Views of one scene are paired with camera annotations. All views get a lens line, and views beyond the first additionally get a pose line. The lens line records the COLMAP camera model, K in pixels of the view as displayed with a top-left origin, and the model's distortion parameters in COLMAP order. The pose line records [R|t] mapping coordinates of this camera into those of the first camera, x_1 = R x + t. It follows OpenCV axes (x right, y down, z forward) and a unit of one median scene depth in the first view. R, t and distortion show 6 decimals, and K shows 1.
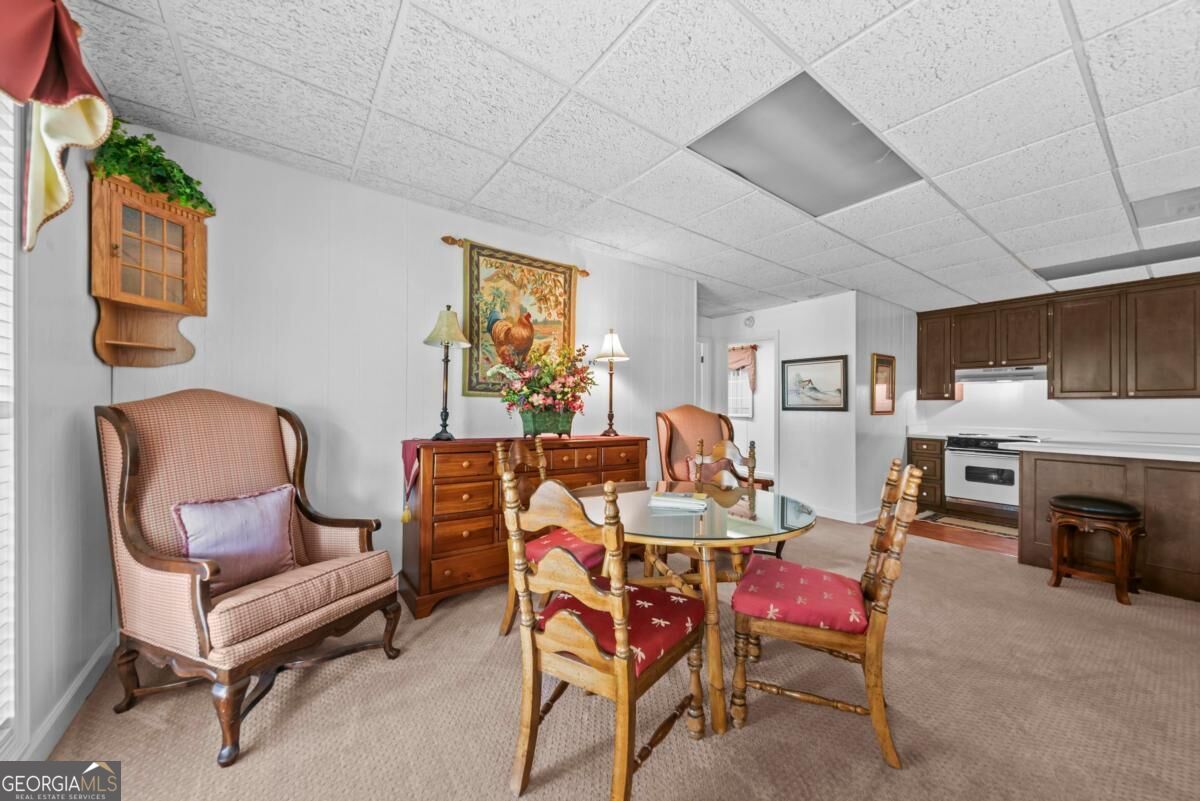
lens RADIAL K [[443.4, 0, 618.6], [0, 443.4, 404.9], [0, 0, 1]] dist [-0.000347, -0.000217]
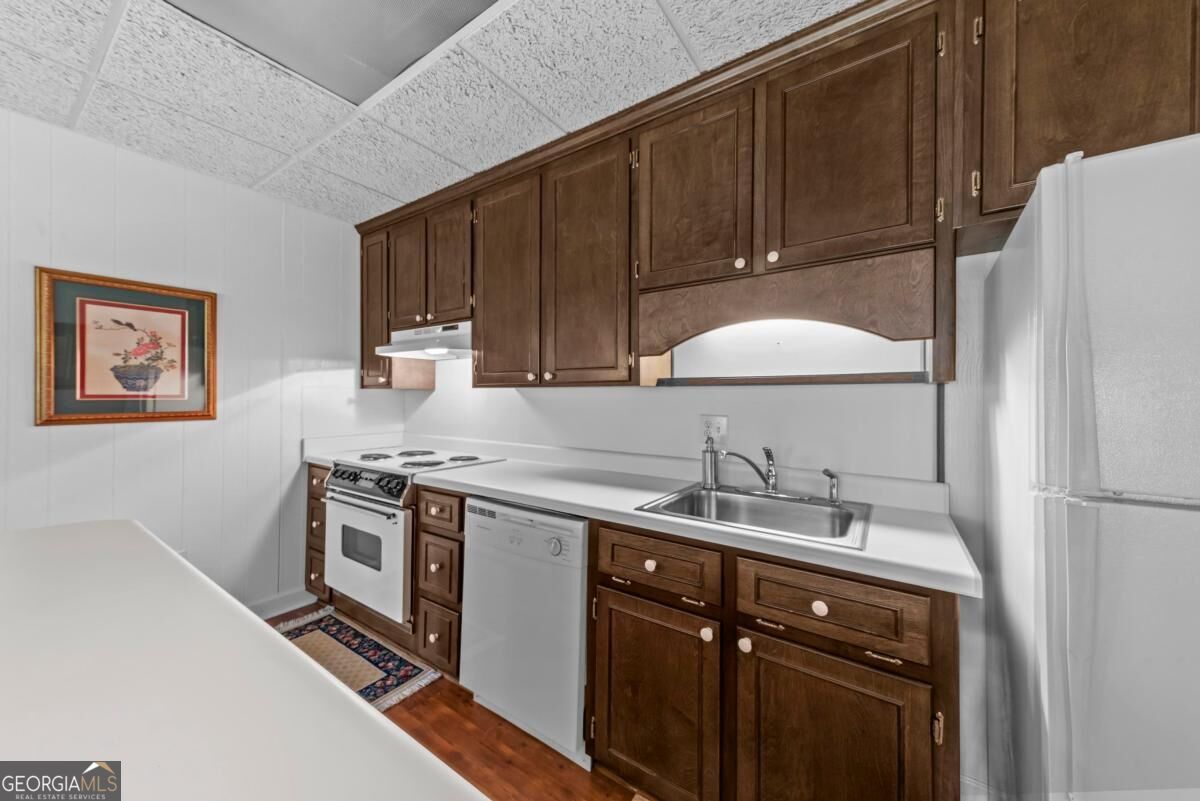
lens RADIAL K [[406.6, 0, 642.7], [0, 406.6, 396.6], [0, 0, 1]] dist [0.001782, -0.000130]
pose [[0.933636, 0.000434, 0.358223, 1.319586], [-0.002200, 0.999987, 0.004520, -0.007357], [-0.358216, -0.005008, 0.933625, 0.661881]]
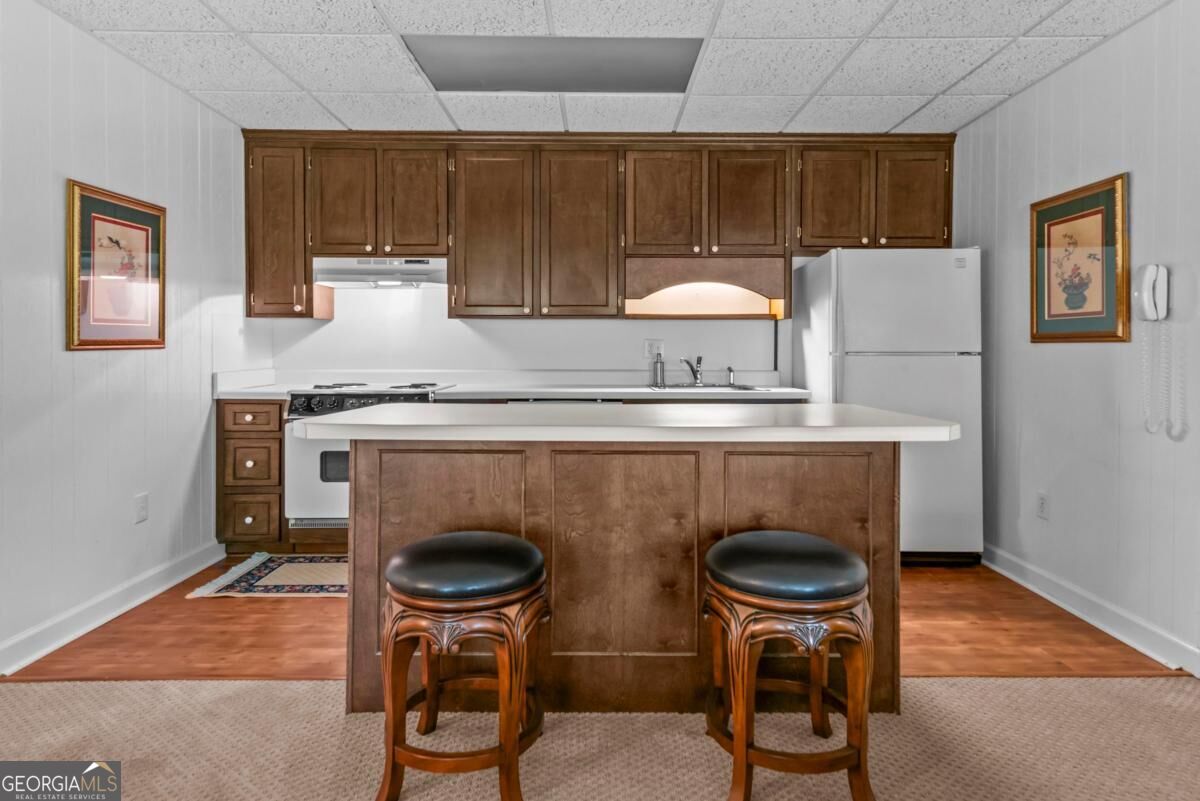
lens RADIAL K [[625.1, 0, 604.3], [0, 625.1, 346.9], [0, 0, 1]] dist [-0.026562, 0.000289]
pose [[0.597085, -0.008053, 0.802138, 0.599728], [-0.002886, 0.999922, 0.012186, 0.018071], [-0.802173, -0.009591, 0.597015, 0.486160]]
